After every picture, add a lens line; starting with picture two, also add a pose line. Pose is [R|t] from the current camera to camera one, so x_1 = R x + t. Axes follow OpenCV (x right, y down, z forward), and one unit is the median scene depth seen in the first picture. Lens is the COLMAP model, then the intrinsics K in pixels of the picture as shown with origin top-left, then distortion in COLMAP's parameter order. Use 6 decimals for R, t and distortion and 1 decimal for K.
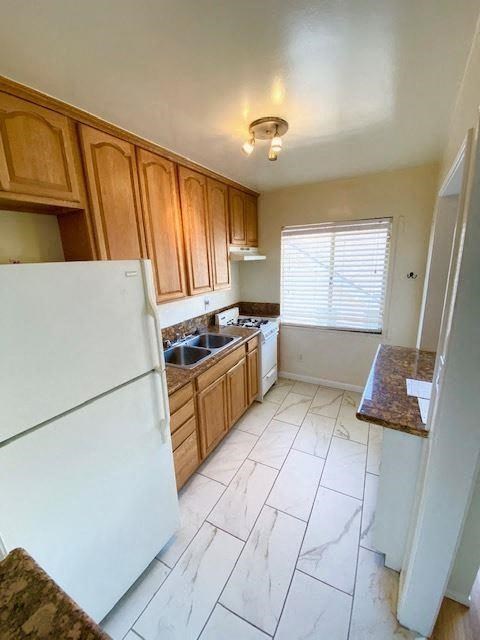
lens RADIAL K [[253.8, 0, 240.0], [0, 253.8, 320.0], [0, 0, 1]] dist [0.000953, -0.000076]
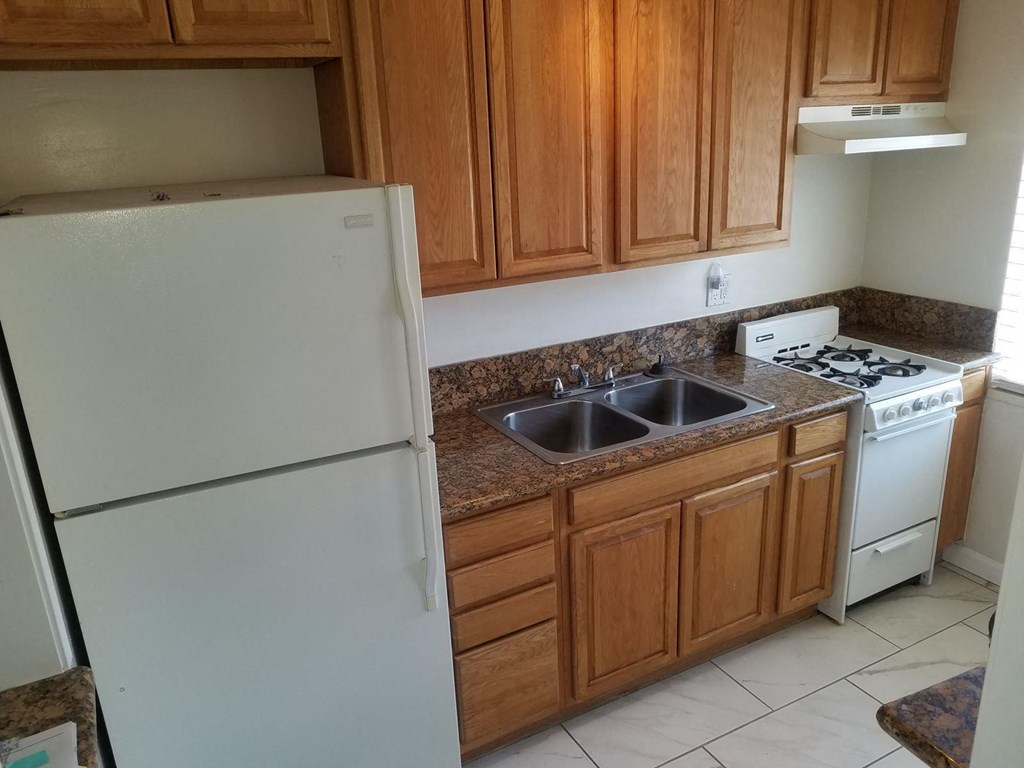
lens RADIAL K [[803.8, 0, 512.6], [0, 803.8, 403.7], [0, 0, 1]] dist [-0.012079, -0.000414]
pose [[0.834468, 0.175604, -0.522327, 0.244376], [-0.114426, 0.982424, 0.147480, -0.043428], [0.539045, -0.063300, 0.839895, -0.023487]]
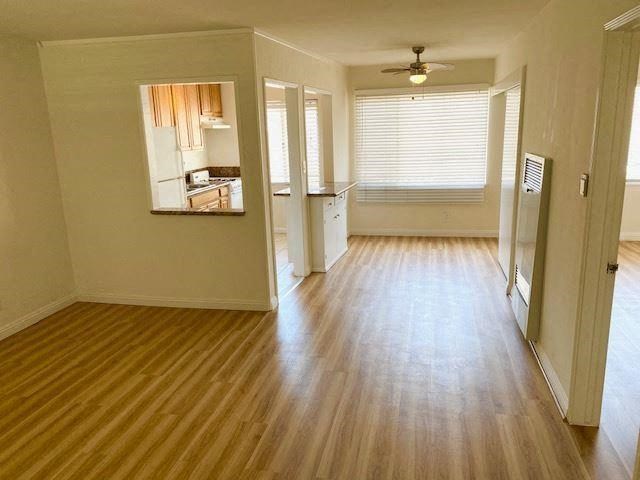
lens RADIAL K [[491.3, 0, 326.1], [0, 491.3, 230.3], [0, 0, 1]] dist [0.008231, 0.002701]
pose [[0.959596, -0.050644, 0.276785, -0.156975], [0.061499, 0.997636, -0.030674, 0.405146], [-0.274577, 0.046457, 0.960442, -1.578558]]
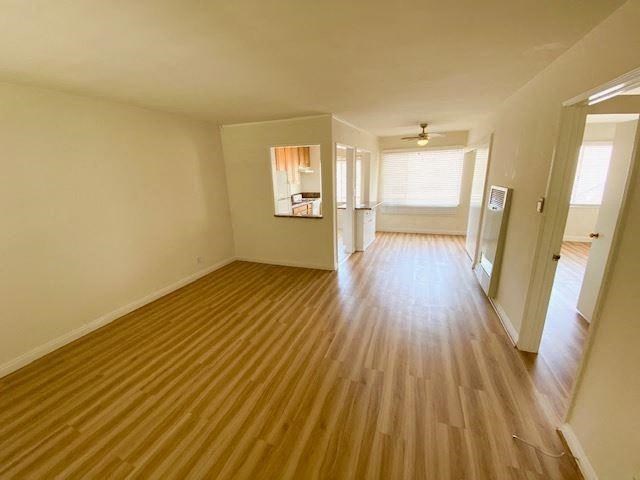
lens RADIAL K [[253.8, 0, 320.0], [0, 253.8, 240.0], [0, 0, 1]] dist [0.000953, -0.000076]
pose [[0.990421, -0.027820, 0.135252, -0.196039], [0.026290, 0.999569, 0.013086, 0.397849], [-0.135557, -0.009404, 0.990725, -1.476477]]
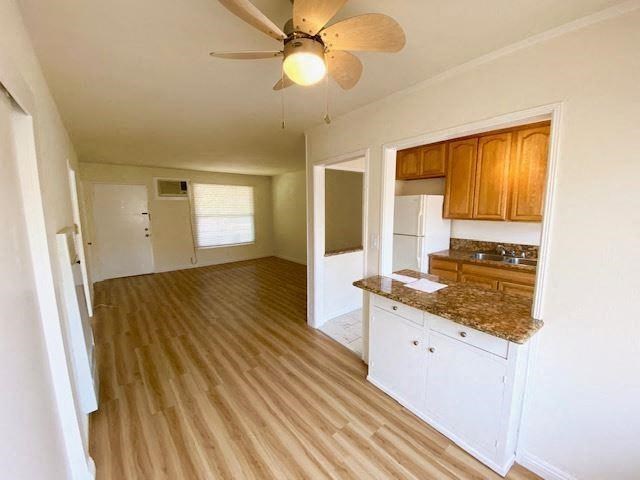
lens RADIAL K [[253.8, 0, 320.0], [0, 253.8, 240.0], [0, 0, 1]] dist [0.000953, -0.000076]
pose [[-0.359168, 0.161780, -0.919144, 1.169951], [-0.203589, 0.947560, 0.246337, -0.099800], [0.910796, 0.275604, -0.307396, 0.420705]]
